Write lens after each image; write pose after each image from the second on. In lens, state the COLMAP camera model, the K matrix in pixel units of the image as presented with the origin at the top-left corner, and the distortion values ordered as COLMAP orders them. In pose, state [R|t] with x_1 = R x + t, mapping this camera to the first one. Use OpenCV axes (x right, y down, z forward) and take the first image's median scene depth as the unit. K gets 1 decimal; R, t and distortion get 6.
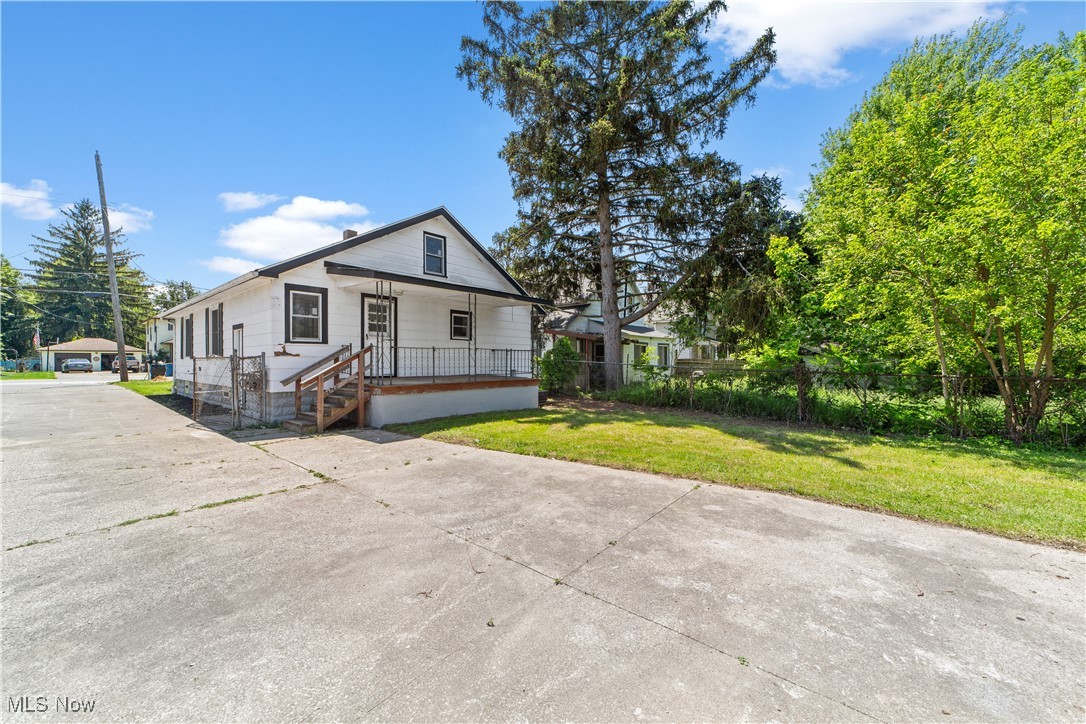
lens RADIAL K [[419.2, 0, 543.3], [0, 419.2, 361.1], [0, 0, 1]] dist [-0.013694, 0.006403]
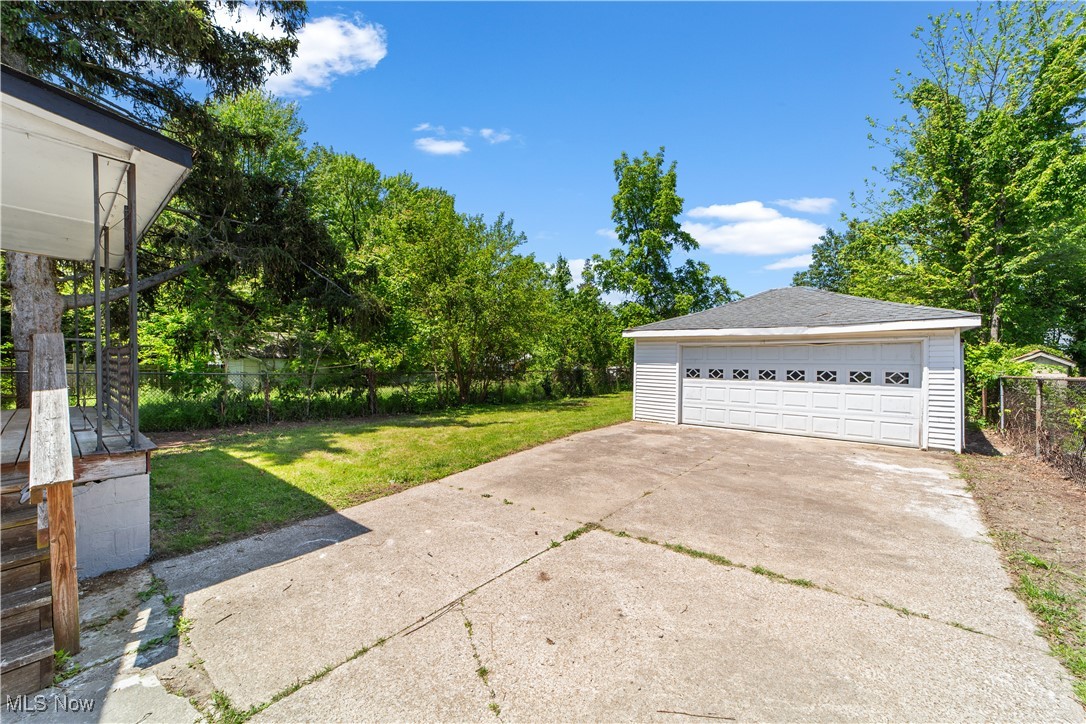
lens RADIAL K [[419.2, 0, 541.8], [0, 419.2, 360.1], [0, 0, 1]] dist [-0.013694, 0.006403]
pose [[-0.016555, -0.003448, 0.999857, -1.720431], [0.004130, 0.999985, 0.003517, -0.043991], [-0.999854, 0.004187, -0.016540, 1.458094]]
